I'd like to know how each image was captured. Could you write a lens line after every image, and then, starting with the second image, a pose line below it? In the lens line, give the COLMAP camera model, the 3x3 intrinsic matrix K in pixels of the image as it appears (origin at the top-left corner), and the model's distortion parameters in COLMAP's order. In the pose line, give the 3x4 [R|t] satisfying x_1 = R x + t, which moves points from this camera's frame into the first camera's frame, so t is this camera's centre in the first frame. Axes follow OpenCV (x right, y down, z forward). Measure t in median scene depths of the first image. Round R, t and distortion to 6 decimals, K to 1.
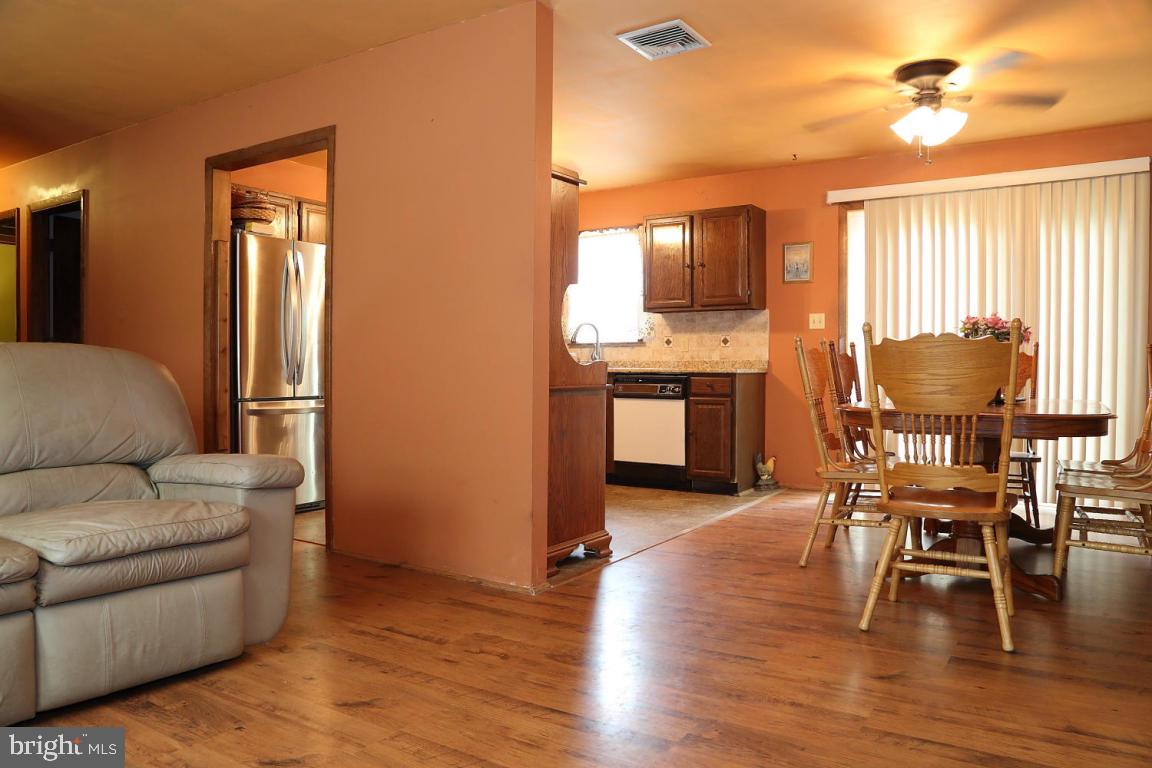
lens RADIAL K [[829.4, 0, 573.2], [0, 829.4, 383.0], [0, 0, 1]] dist [-0.074236, 0.038750]
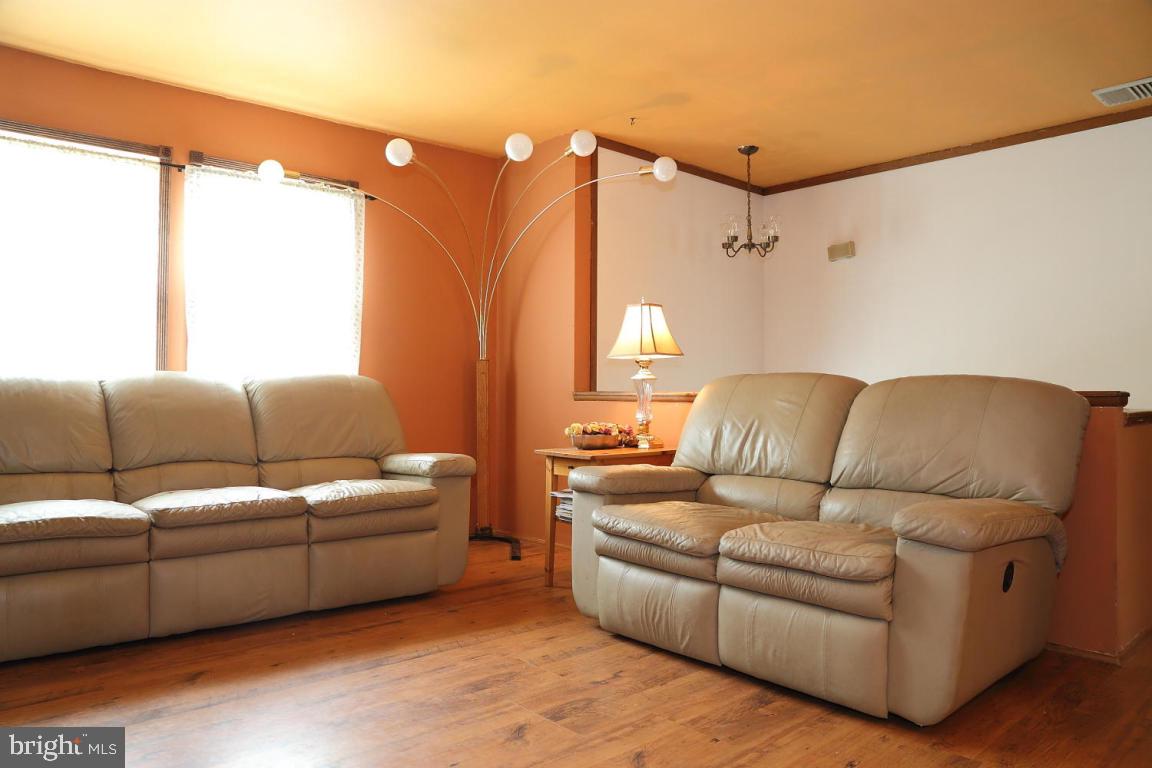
lens RADIAL K [[829.4, 0, 580.9], [0, 829.4, 378.9], [0, 0, 1]] dist [-0.074236, 0.038750]
pose [[-0.254092, -0.020161, -0.966970, 0.608351], [-0.016020, 0.999733, -0.016635, -0.023185], [0.967047, 0.011264, -0.254347, 0.985763]]
